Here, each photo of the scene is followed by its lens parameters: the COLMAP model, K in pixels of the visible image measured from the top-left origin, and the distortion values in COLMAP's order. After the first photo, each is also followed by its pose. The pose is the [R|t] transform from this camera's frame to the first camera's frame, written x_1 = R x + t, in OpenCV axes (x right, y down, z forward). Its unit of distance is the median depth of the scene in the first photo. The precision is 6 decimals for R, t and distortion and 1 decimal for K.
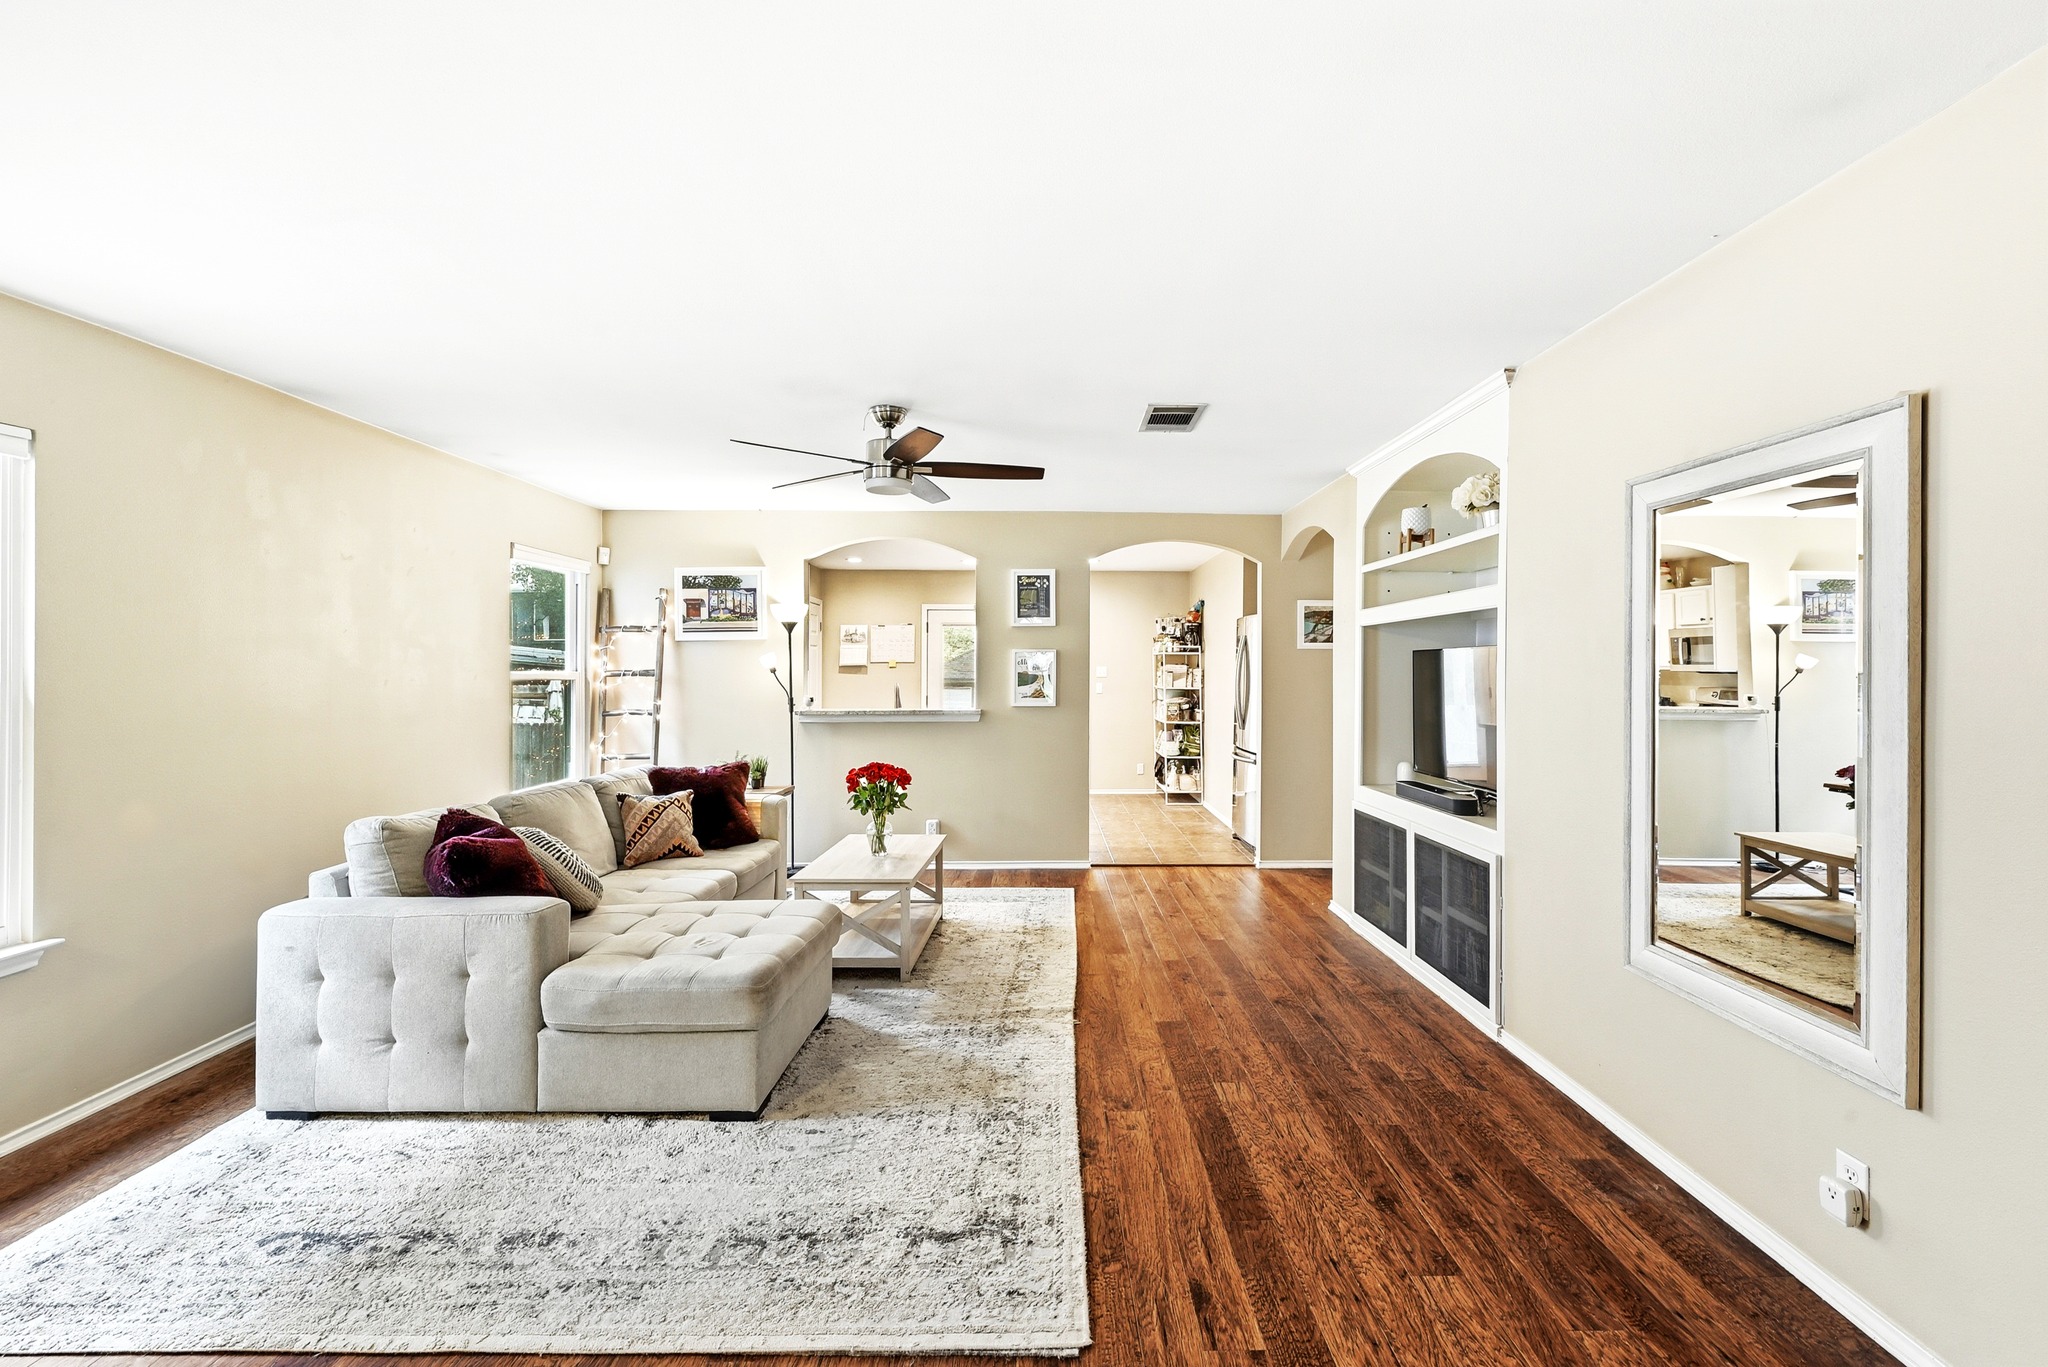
lens RADIAL K [[897.0, 0, 1055.8], [0, 897.0, 710.4], [0, 0, 1]] dist [0.027003, 0.000559]
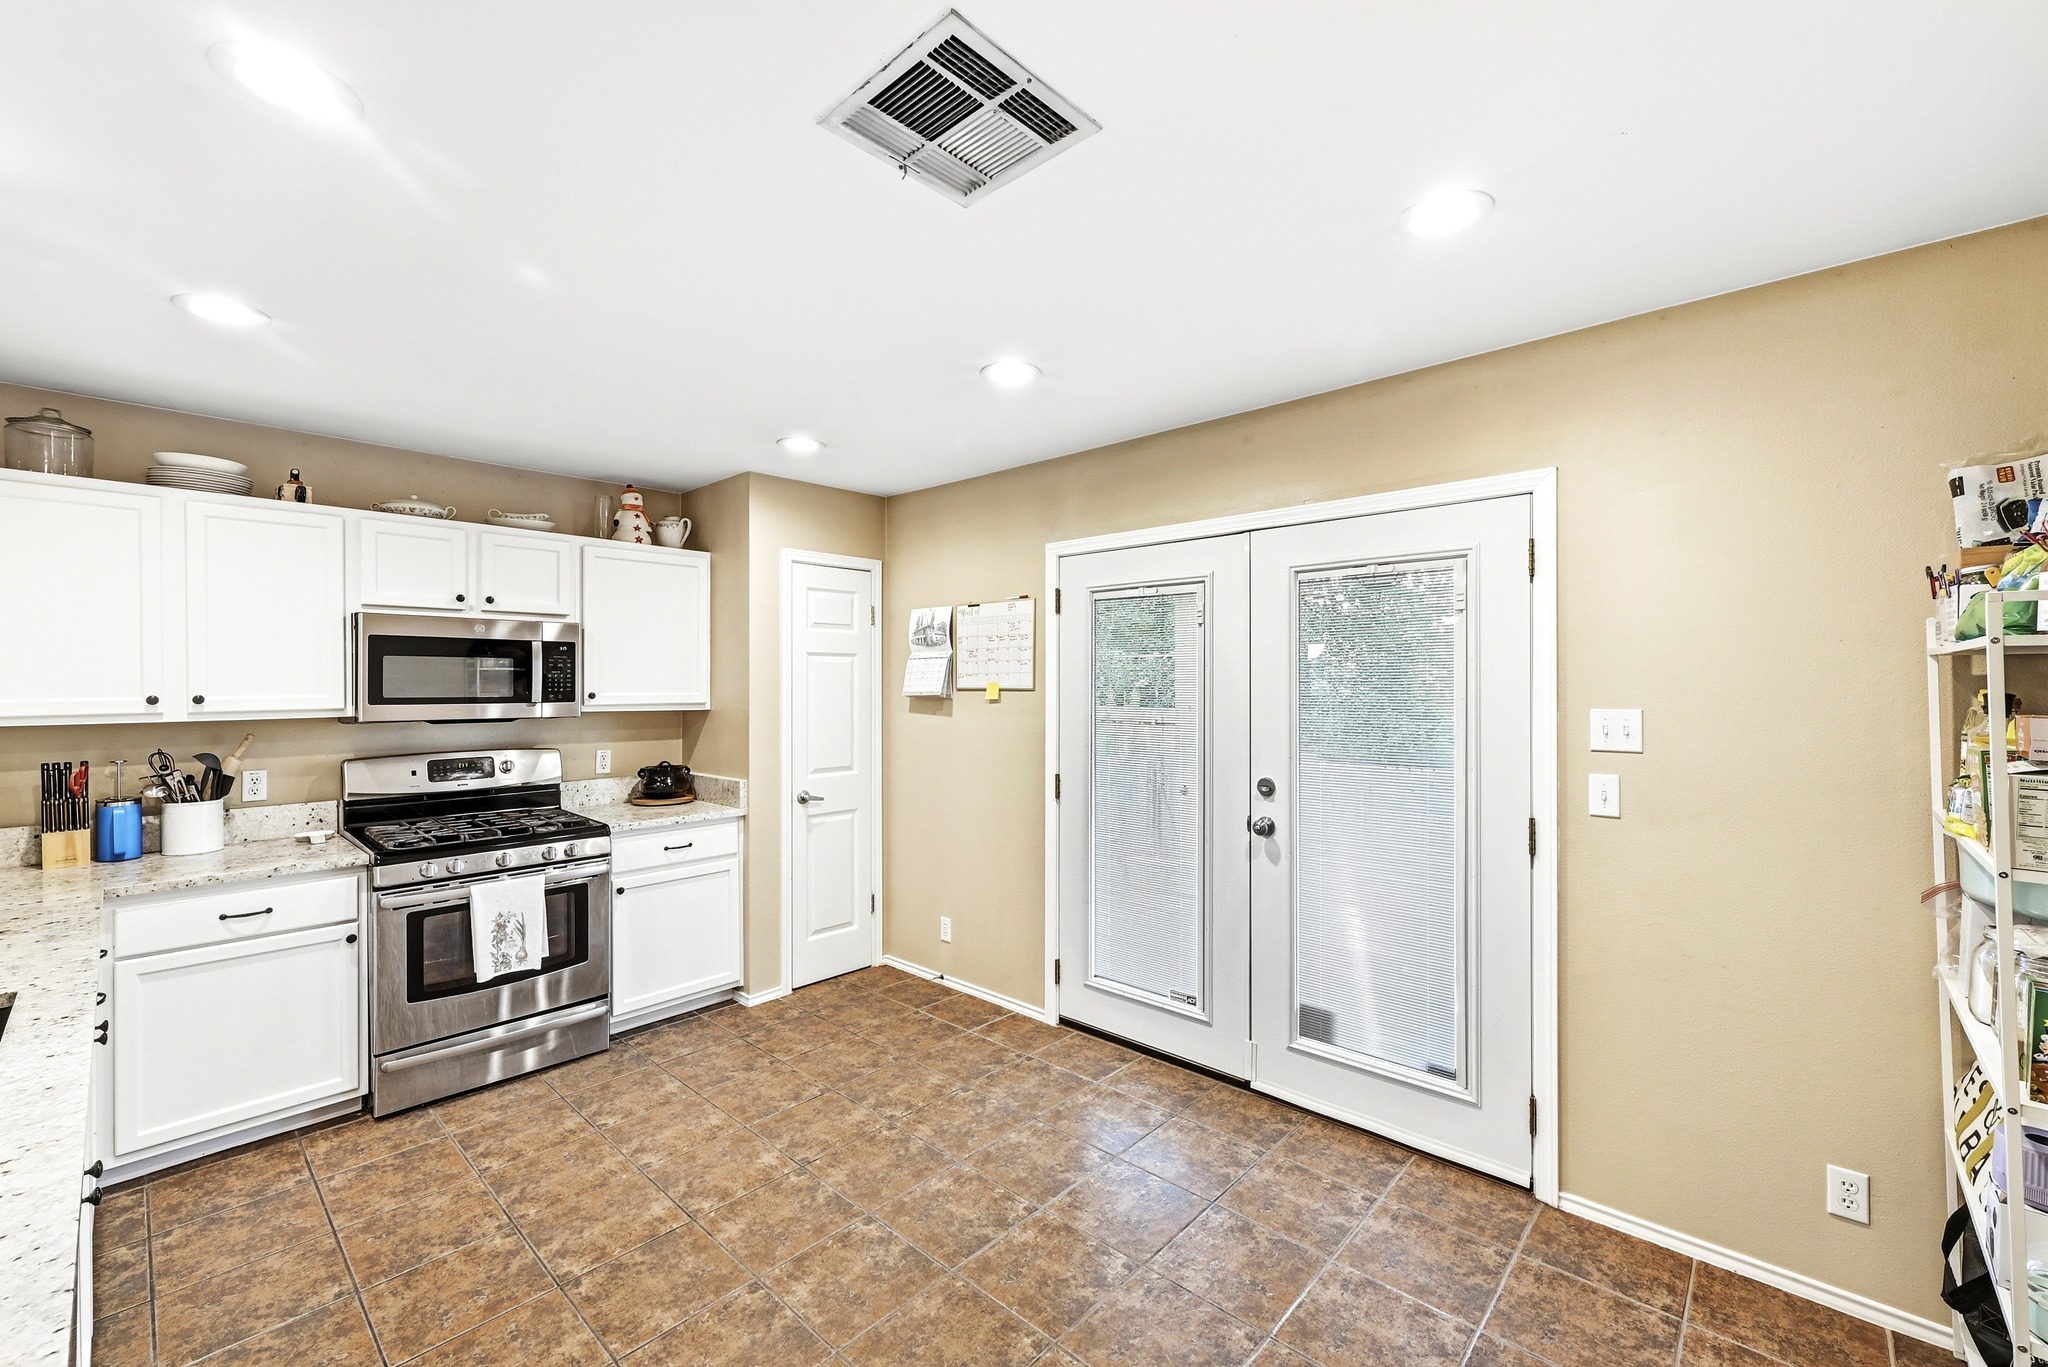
lens RADIAL K [[831.4, 0, 1019.4], [0, 831.4, 685.9], [0, 0, 1]] dist [0.003253, -0.001529]
pose [[0.704077, 0.004413, -0.710110, 0.254826], [-0.029537, 0.999297, -0.023076, -0.114645], [0.709510, 0.037222, 0.703712, 1.811039]]
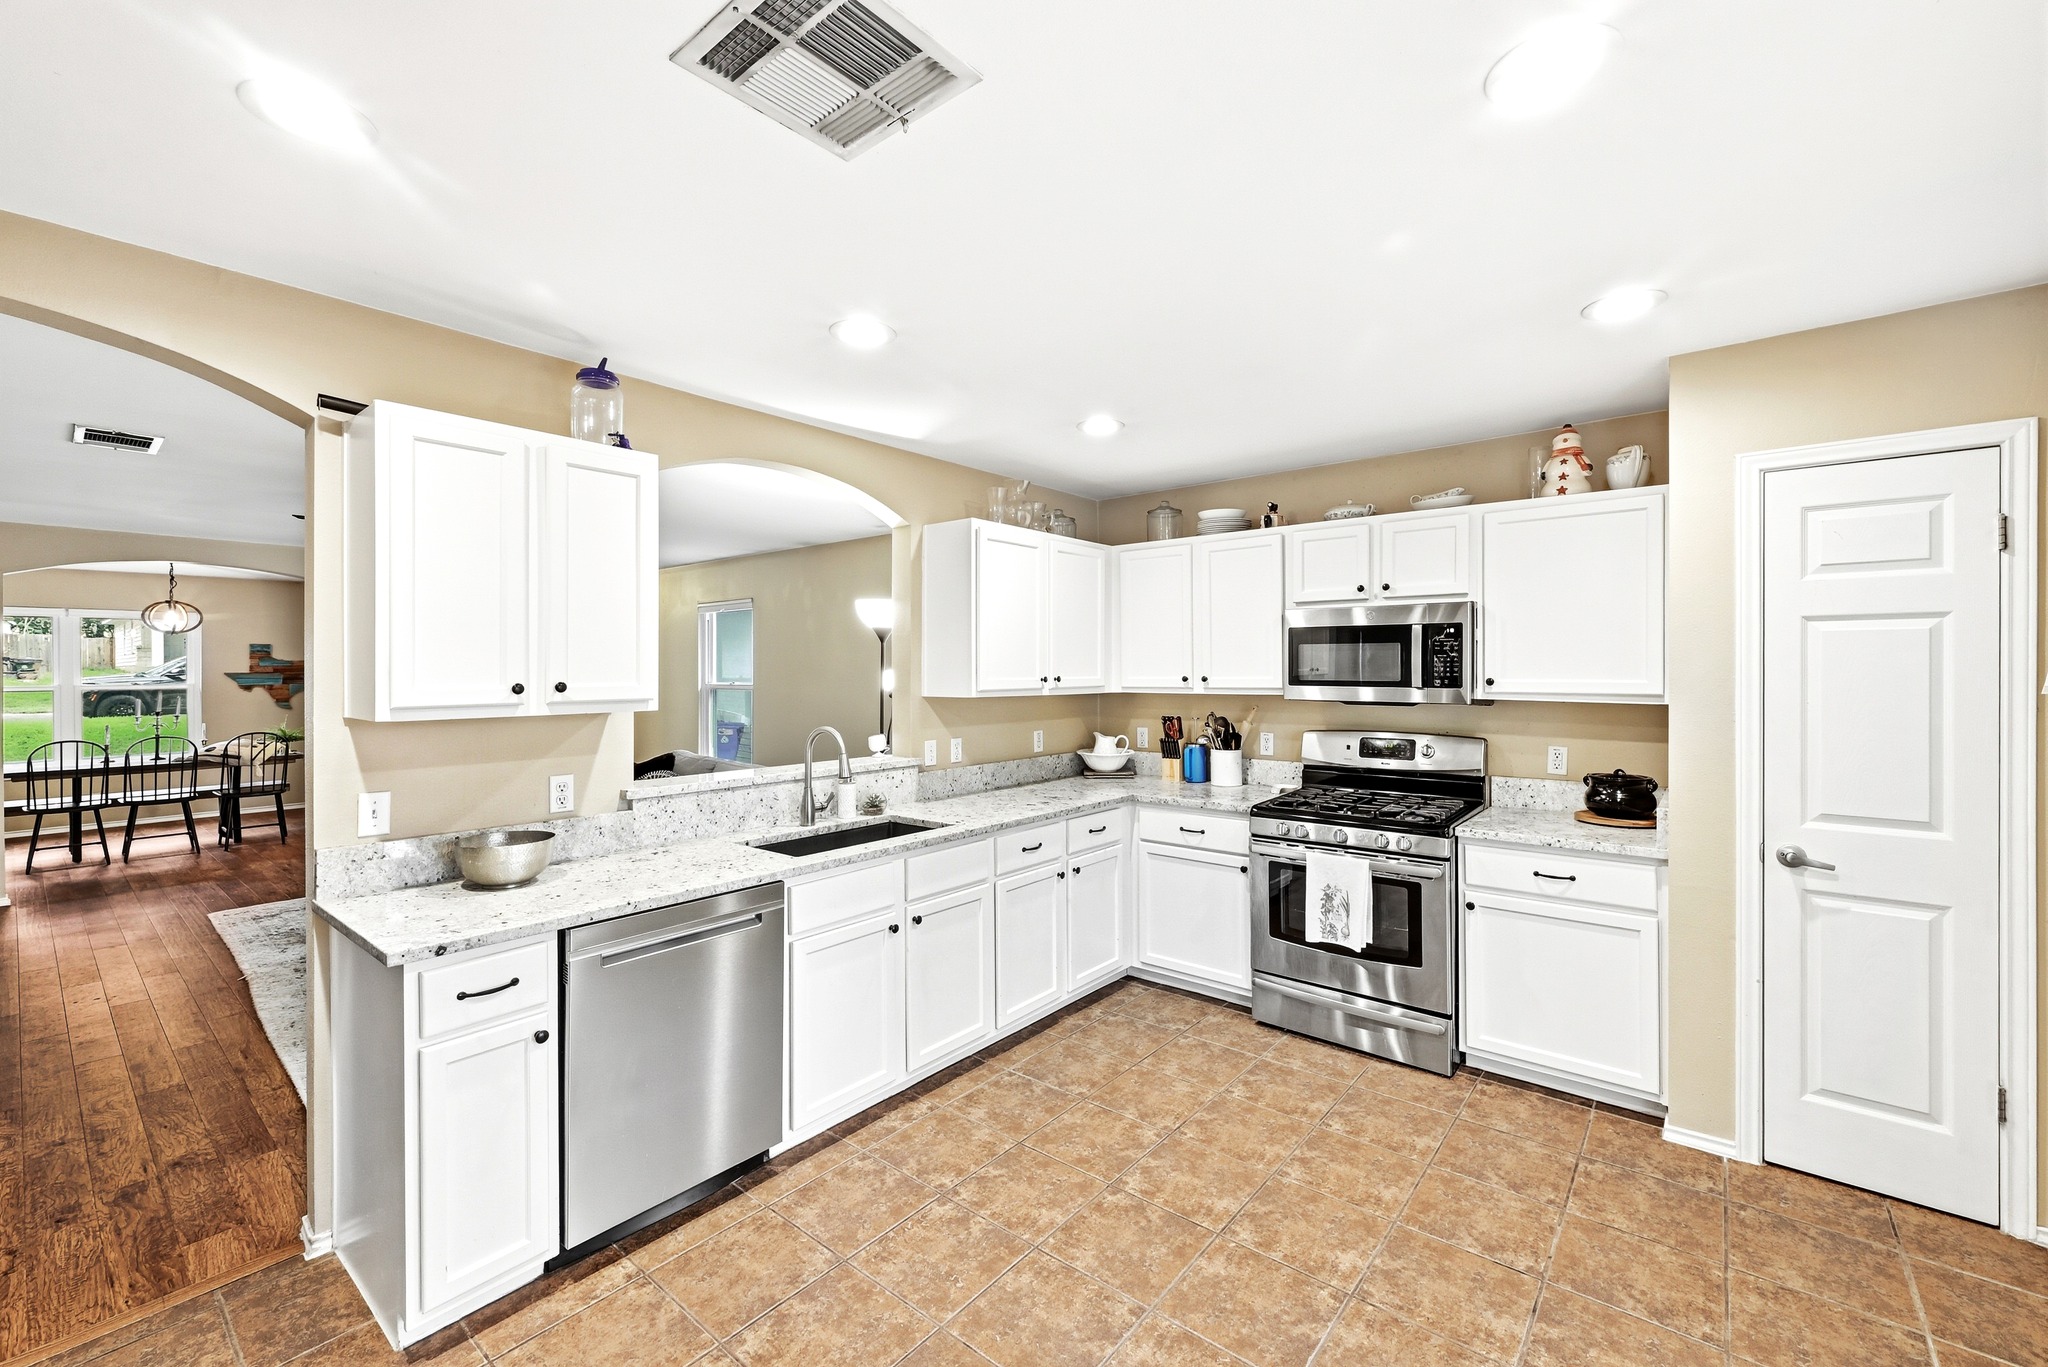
lens RADIAL K [[831.4, 0, 1023.5], [0, 831.4, 671.2], [0, 0, 1]] dist [0.003253, -0.001529]
pose [[-0.659200, 0.007928, -0.751926, 0.165724], [-0.026667, 0.999069, 0.033912, -0.141683], [0.751494, 0.042407, -0.658375, 2.430065]]
